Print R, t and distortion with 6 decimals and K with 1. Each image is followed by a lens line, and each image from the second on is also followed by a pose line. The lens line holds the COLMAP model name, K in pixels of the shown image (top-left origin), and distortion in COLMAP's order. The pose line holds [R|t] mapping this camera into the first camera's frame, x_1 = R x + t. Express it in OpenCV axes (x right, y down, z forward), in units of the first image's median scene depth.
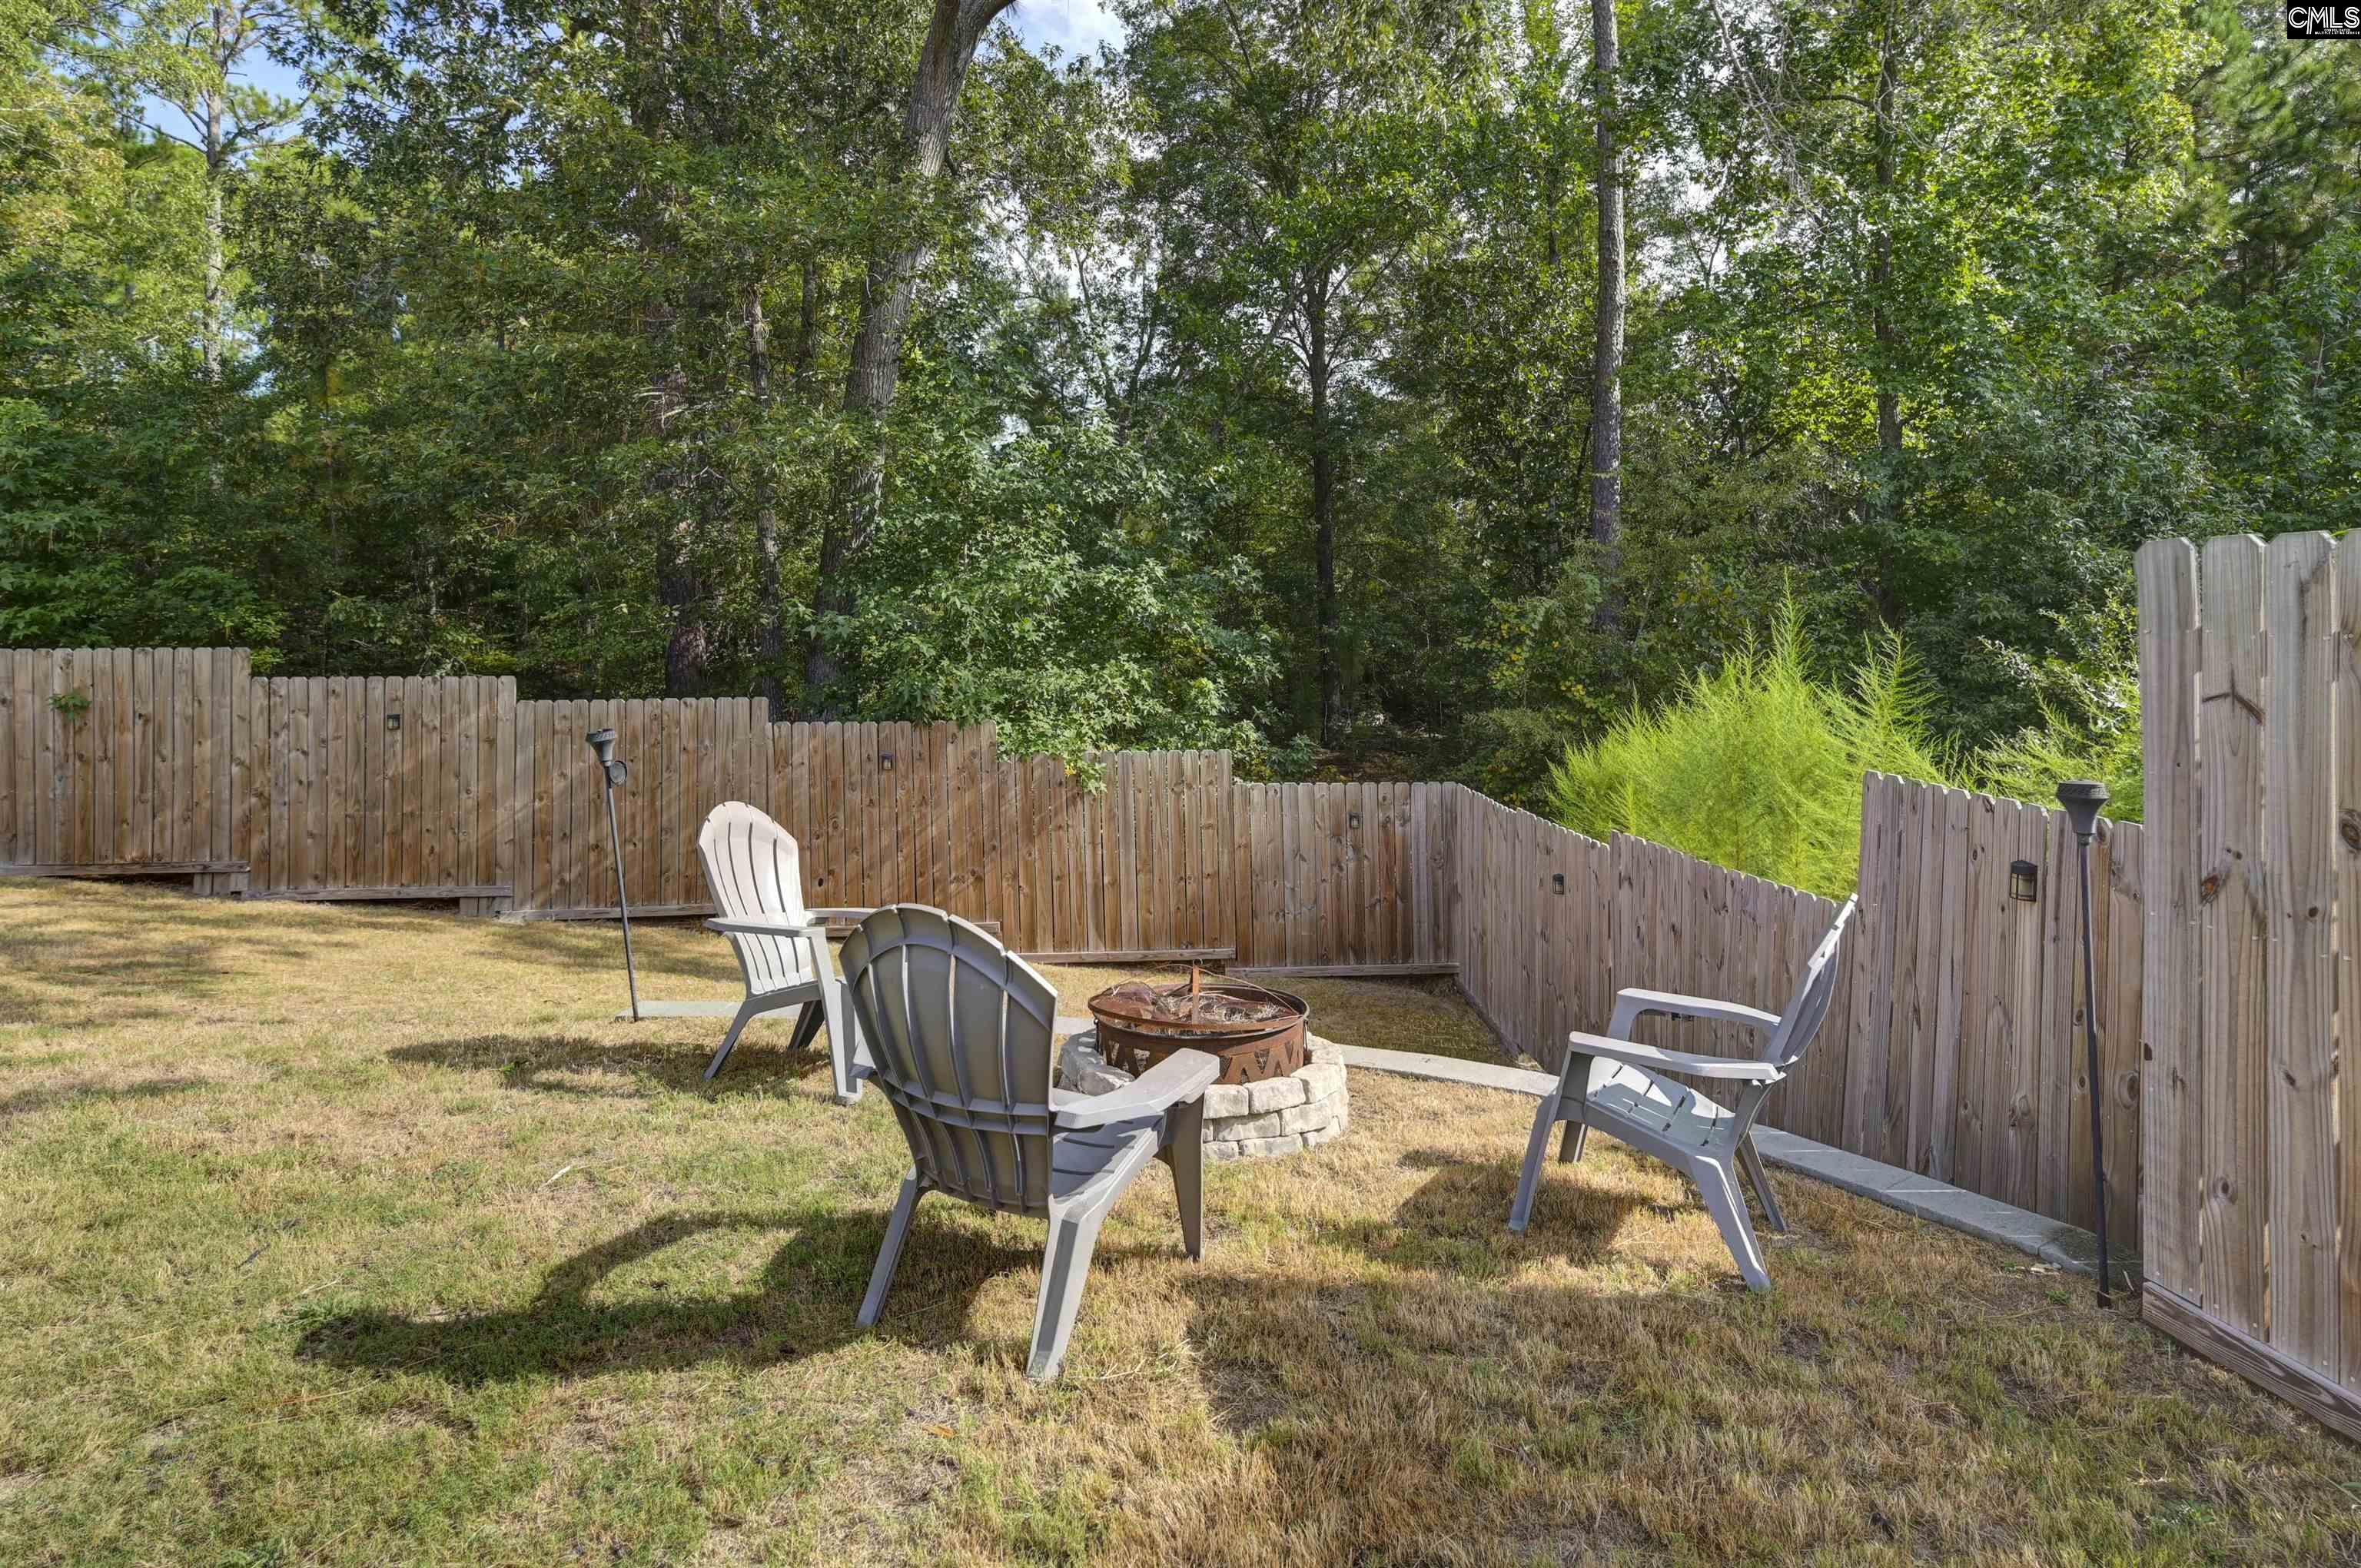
lens RADIAL K [[1254.0, 0, 1328.9], [0, 1254.0, 649.8], [0, 0, 1]] dist [0.003324, -0.003975]
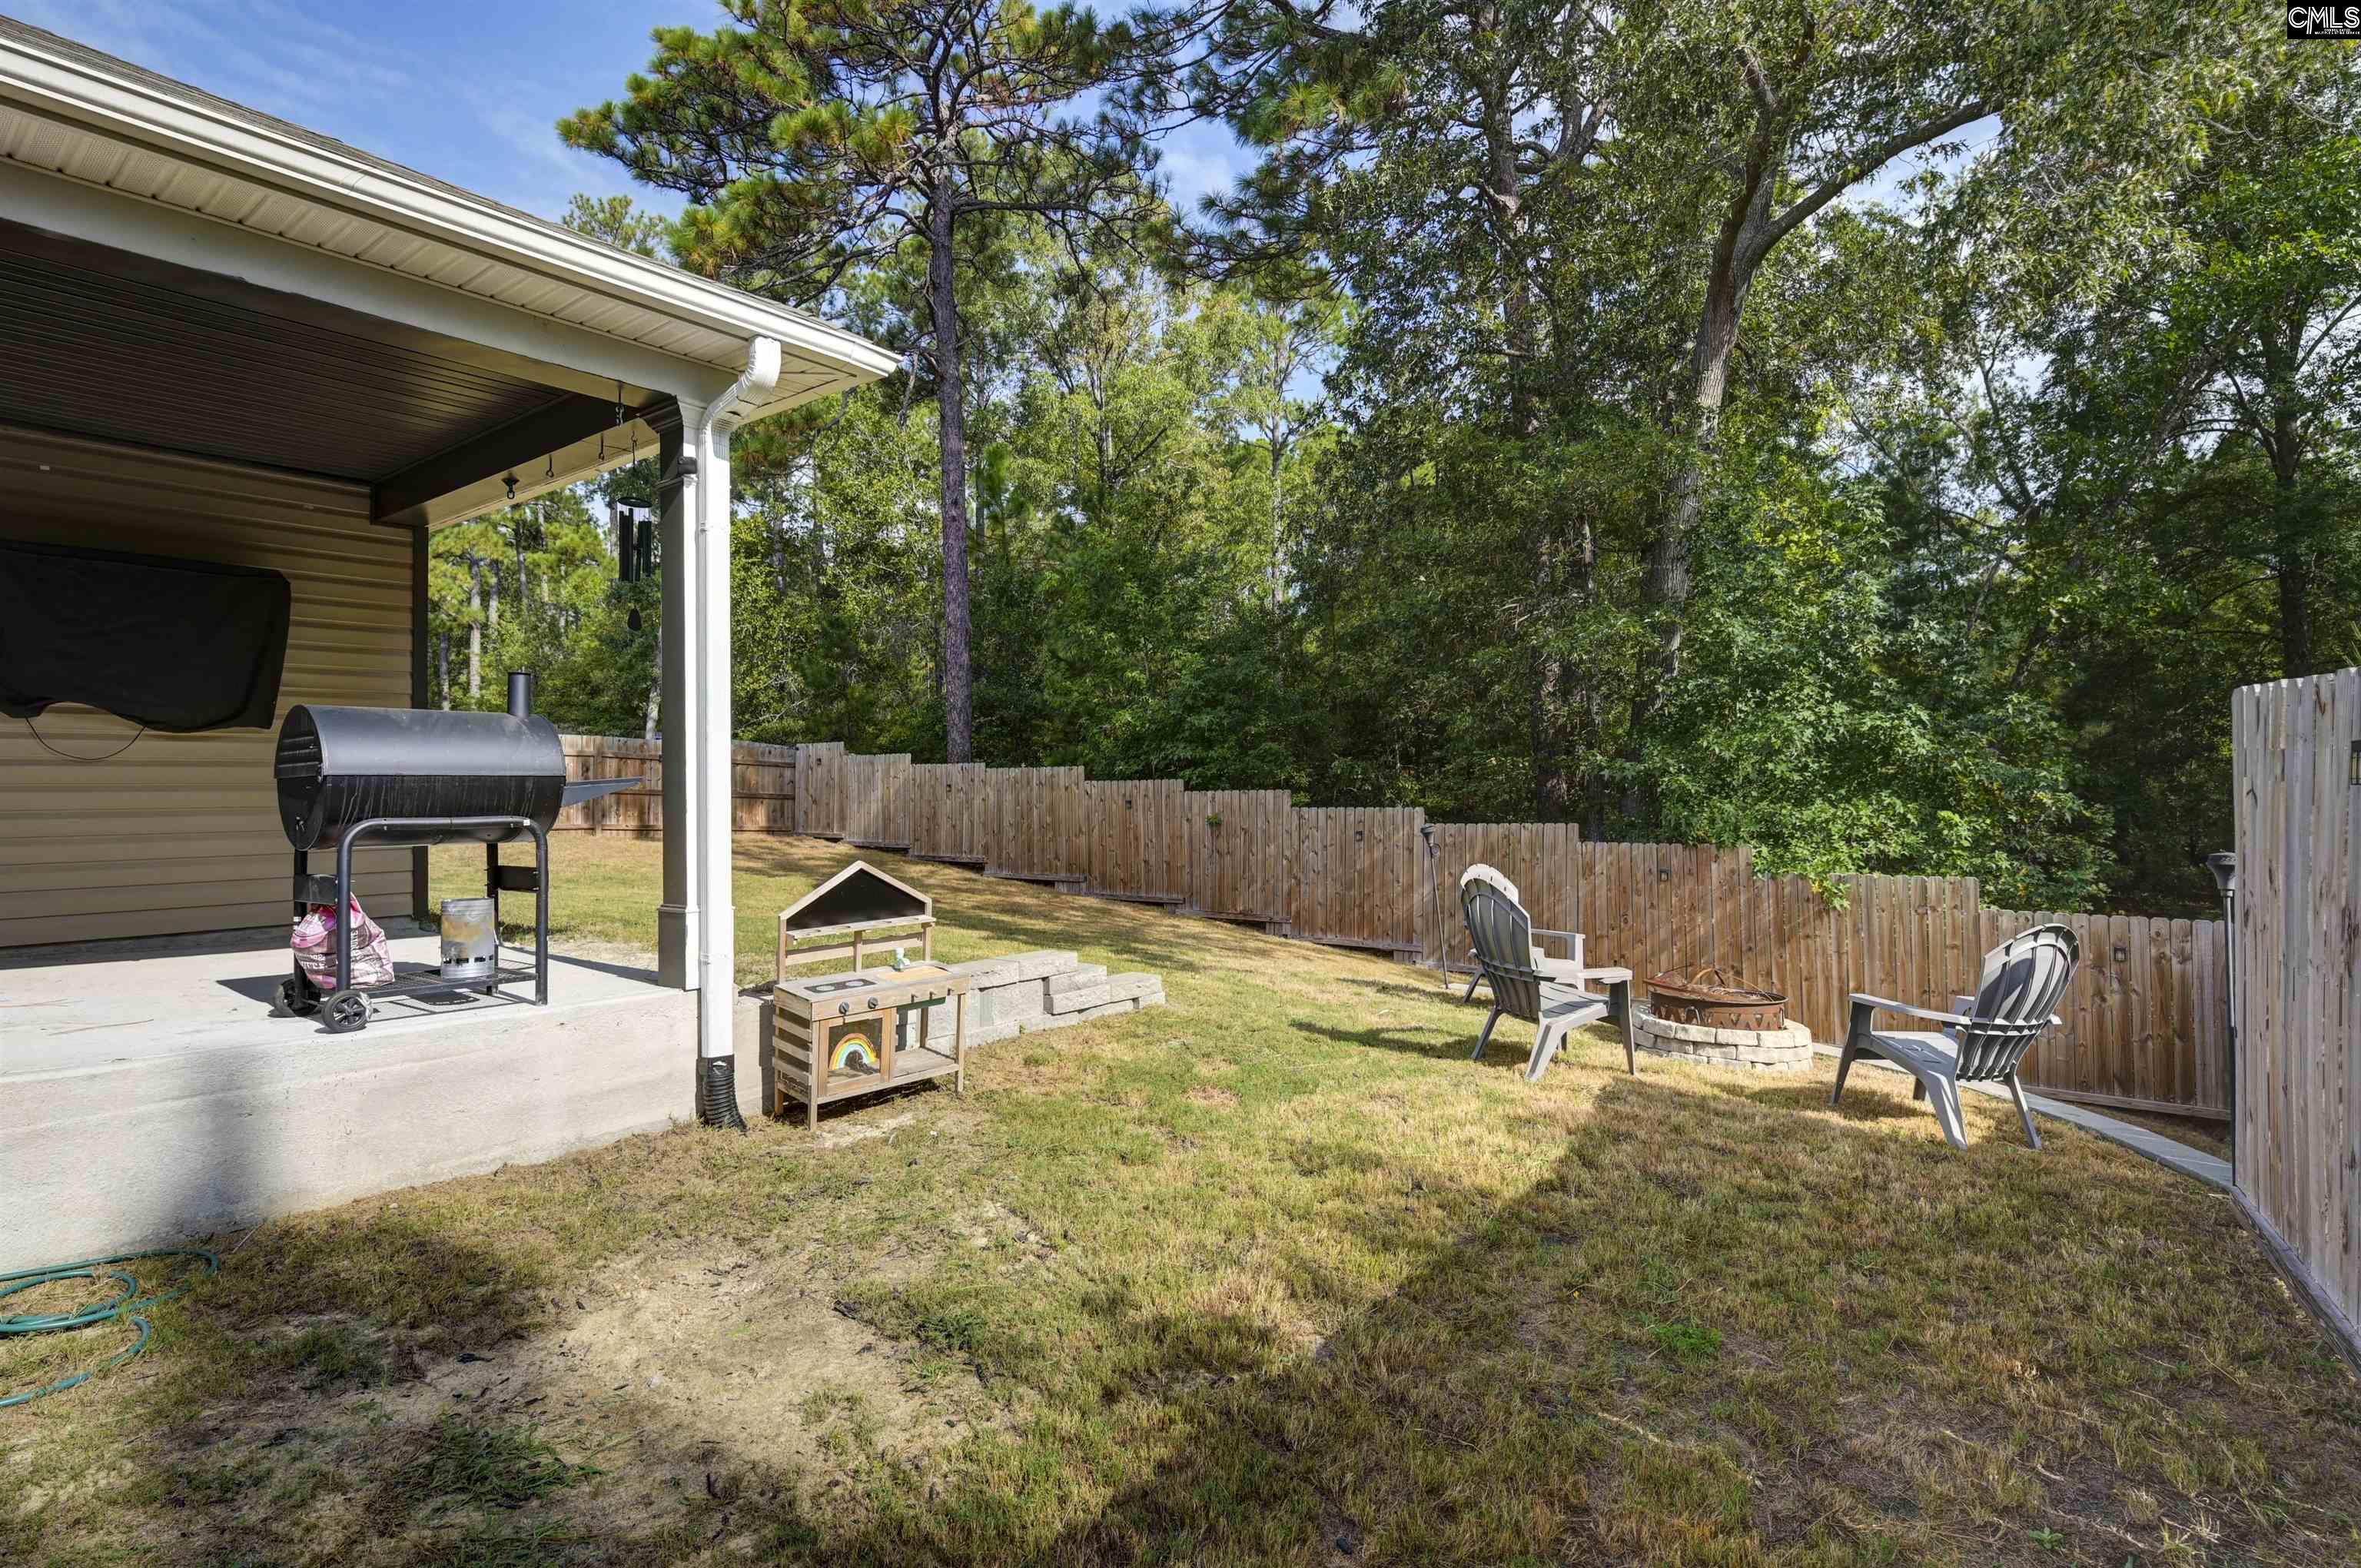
lens RADIAL K [[1254.0, 0, 1181.6], [0, 1254.0, 784.3], [0, 0, 1]] dist [0.003324, -0.003975]
pose [[0.693608, -0.010966, -0.720269, 0.227409], [0.003006, 0.999919, -0.012329, 0.010346], [0.720347, 0.006387, 0.693585, -0.247614]]
